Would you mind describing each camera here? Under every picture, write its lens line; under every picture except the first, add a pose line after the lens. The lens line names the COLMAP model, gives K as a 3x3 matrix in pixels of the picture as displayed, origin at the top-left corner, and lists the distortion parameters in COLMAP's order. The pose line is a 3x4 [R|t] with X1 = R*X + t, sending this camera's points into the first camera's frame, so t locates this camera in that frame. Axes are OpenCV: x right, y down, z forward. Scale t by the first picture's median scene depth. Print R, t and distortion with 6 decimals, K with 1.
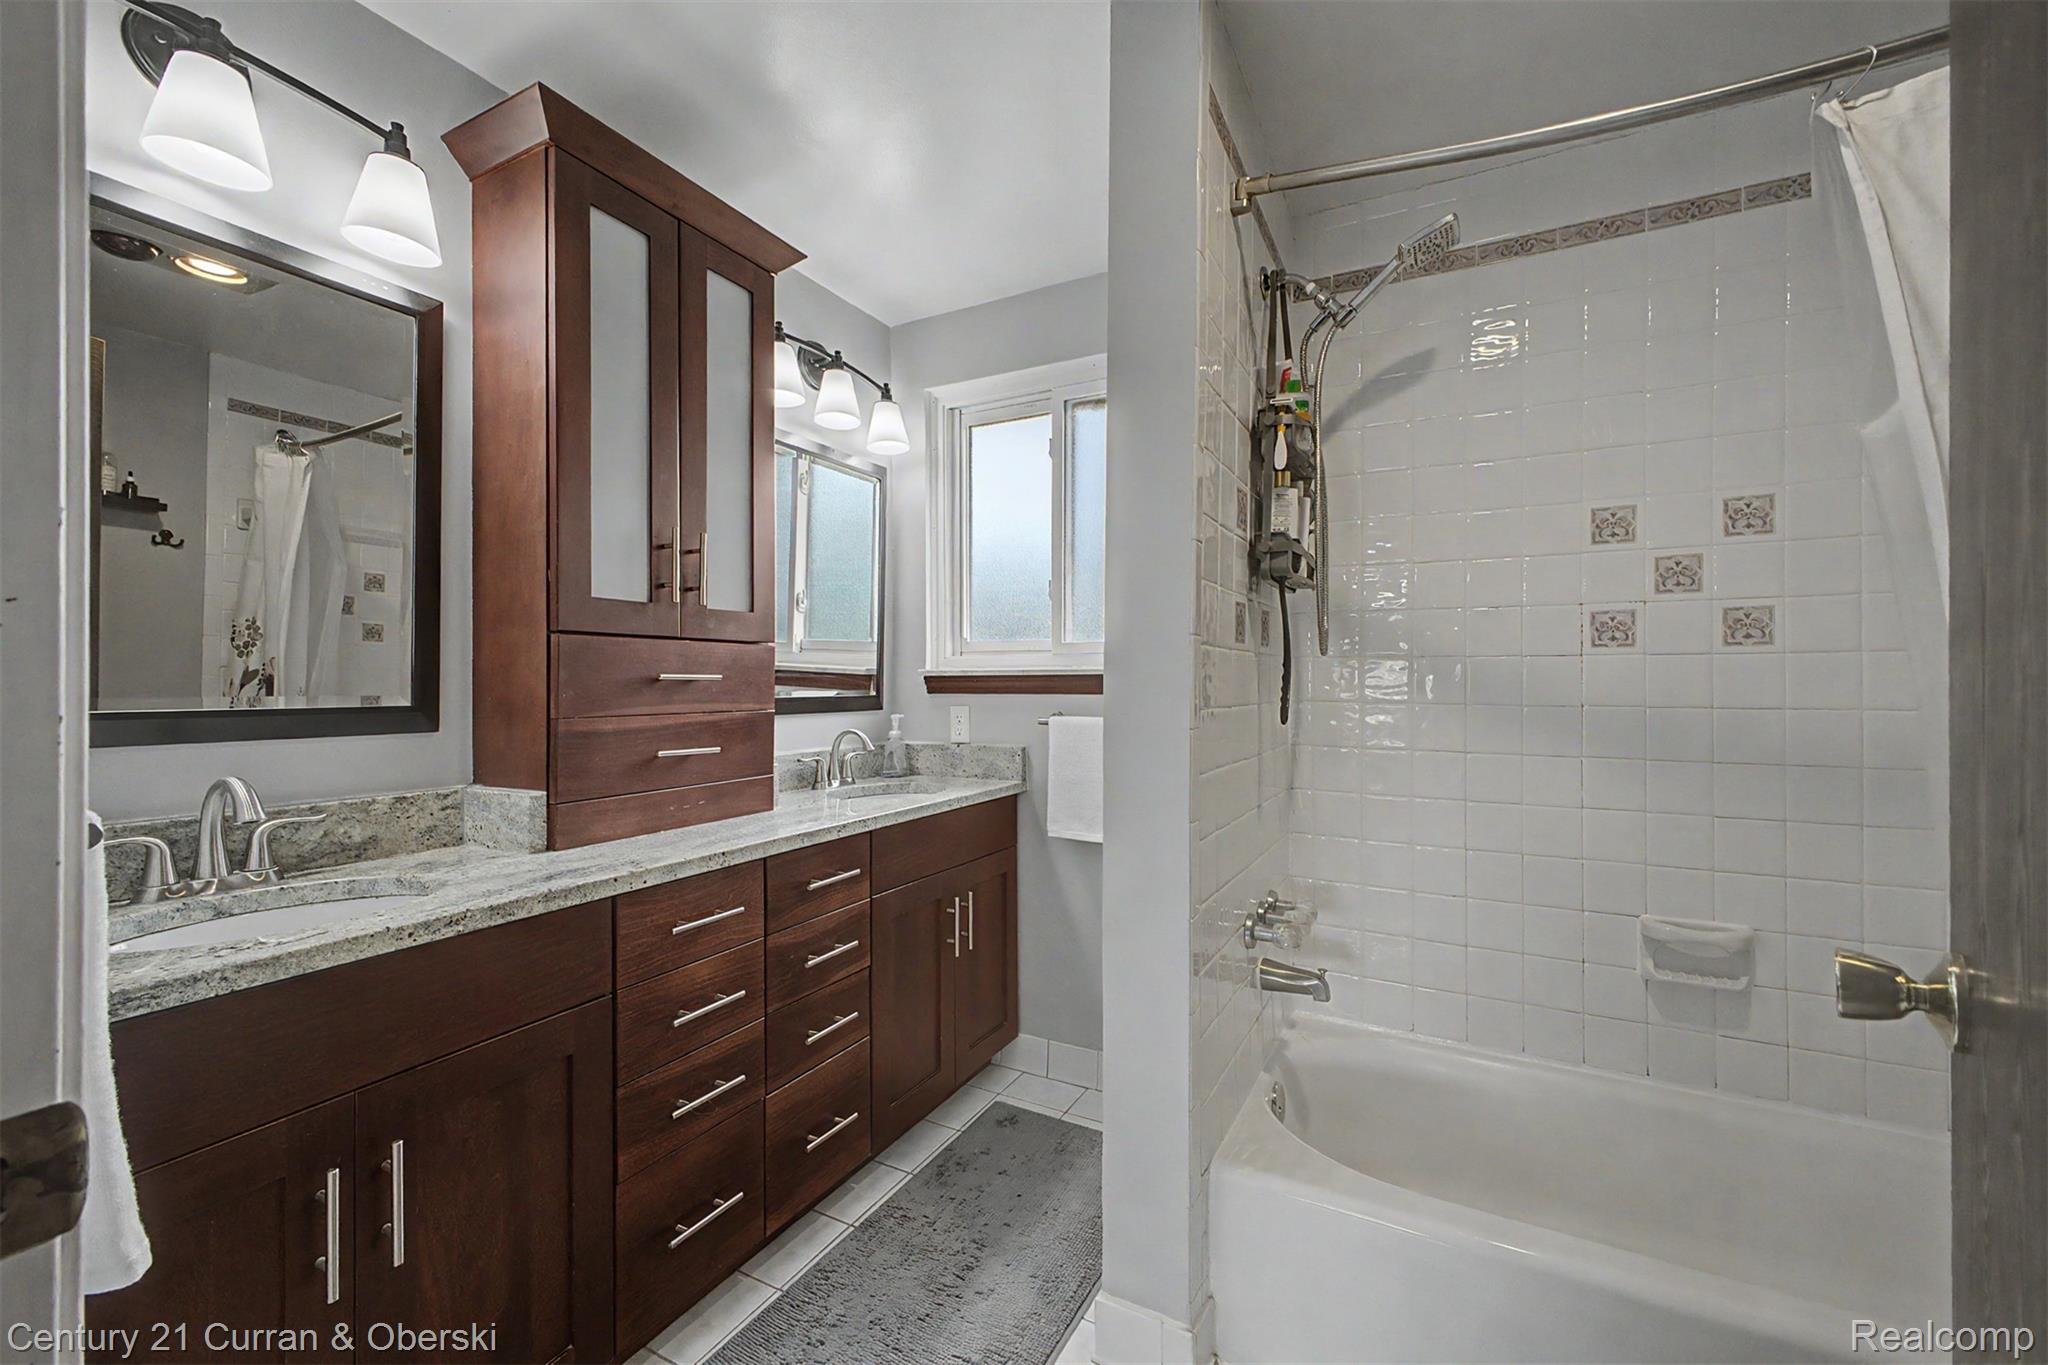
lens RADIAL K [[813.1, 0, 1038.1], [0, 813.1, 676.8], [0, 0, 1]] dist [0.030212, -0.011278]
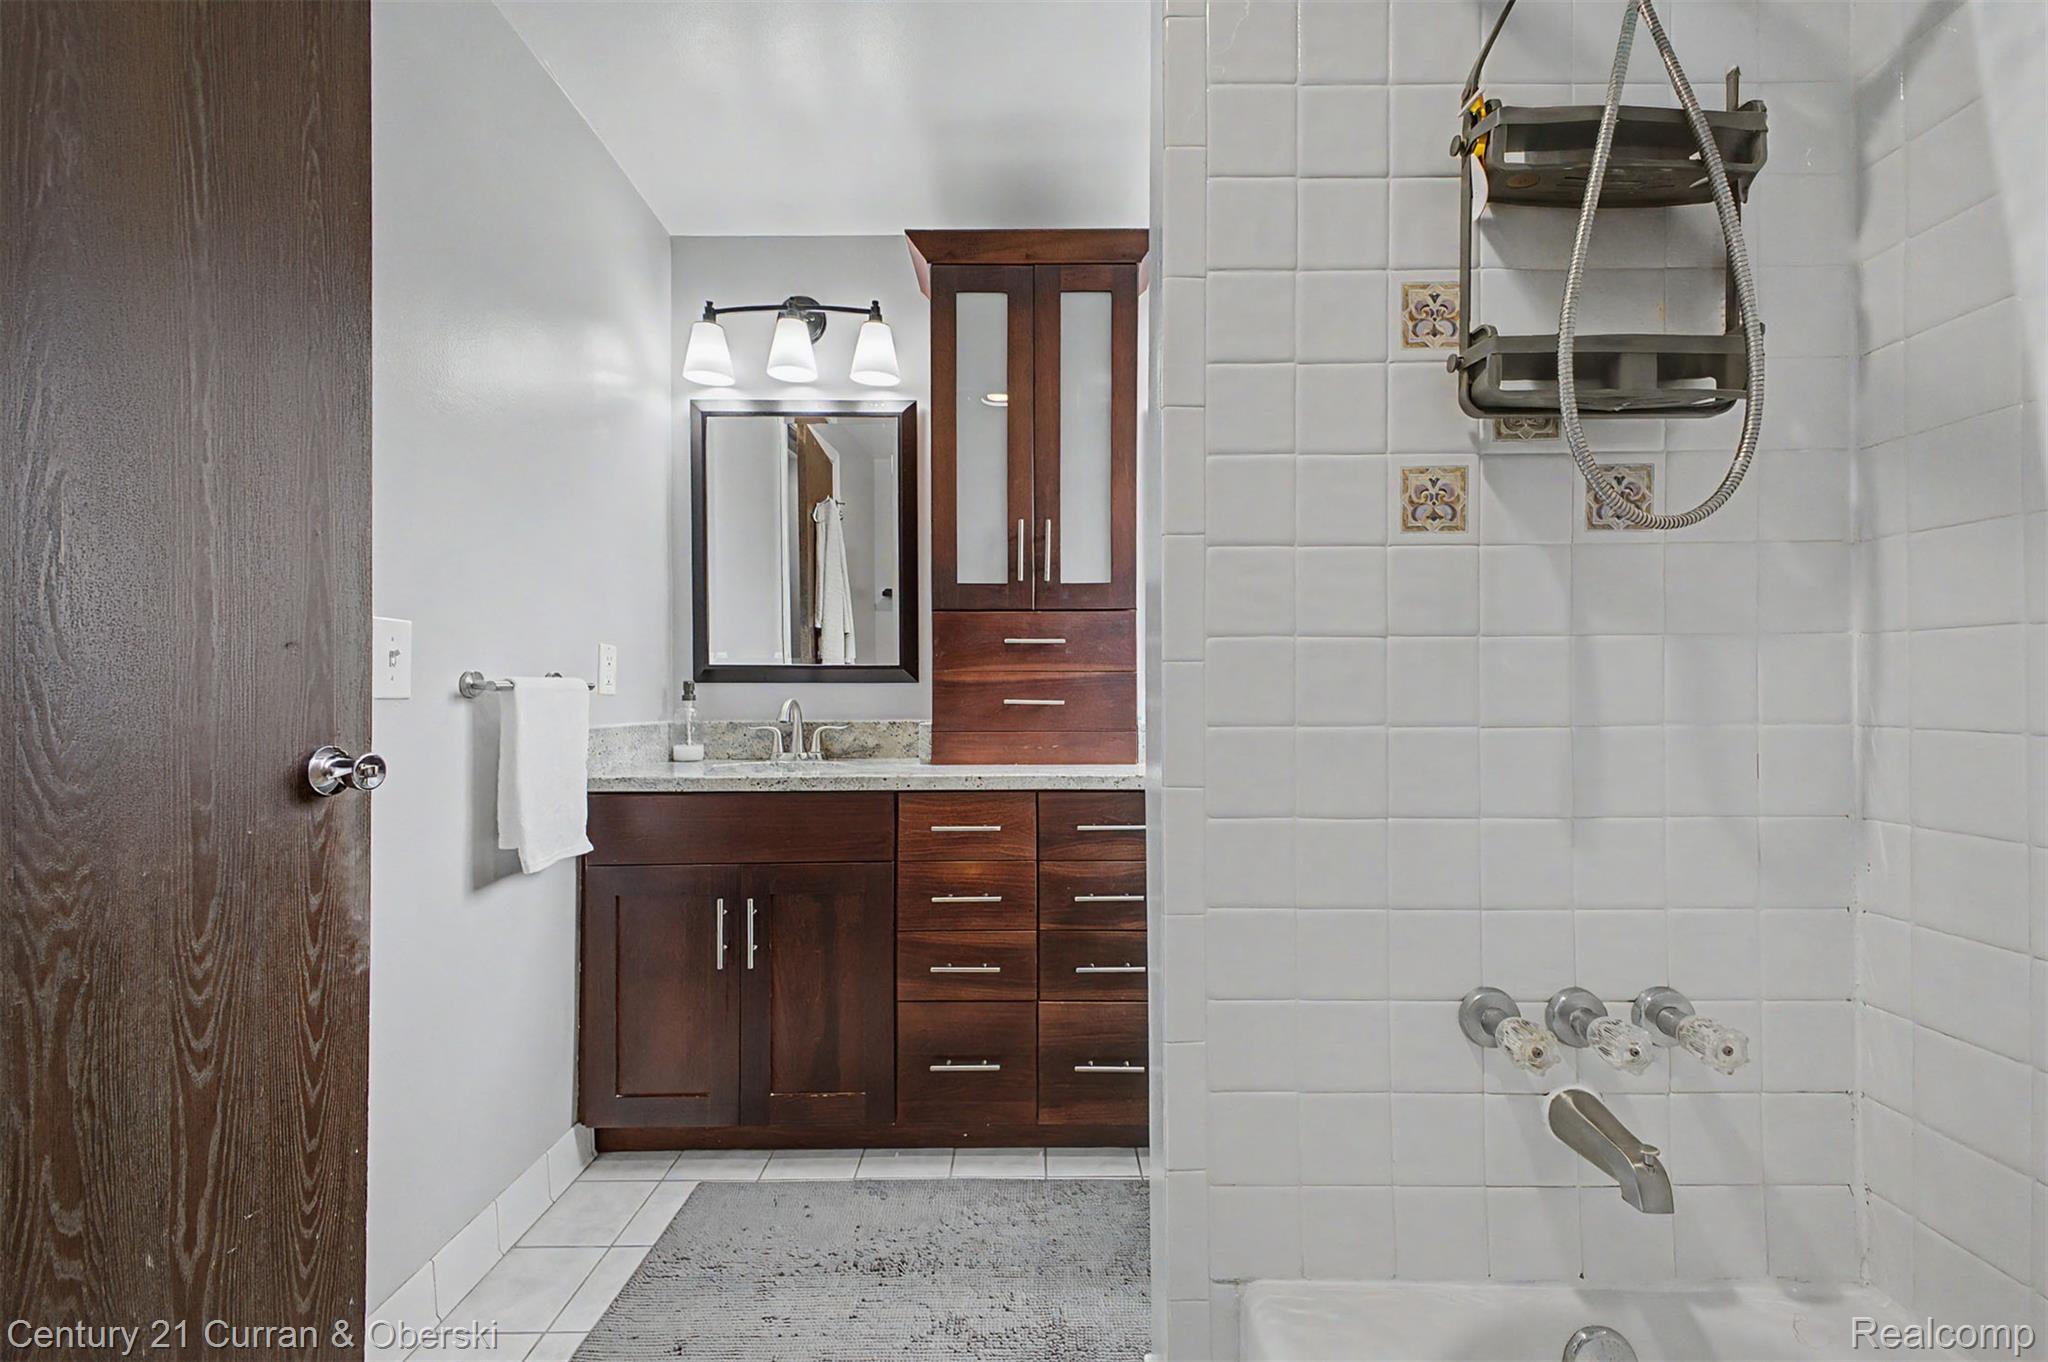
lens RADIAL K [[813.1, 0, 1038.1], [0, 813.1, 675.3], [0, 0, 1]] dist [0.030212, -0.011278]
pose [[0.475165, -0.016379, -0.879744, 0.687495], [0.007836, 0.999866, -0.014383, 0.075204], [0.879862, -0.000059, 0.475230, 0.467249]]
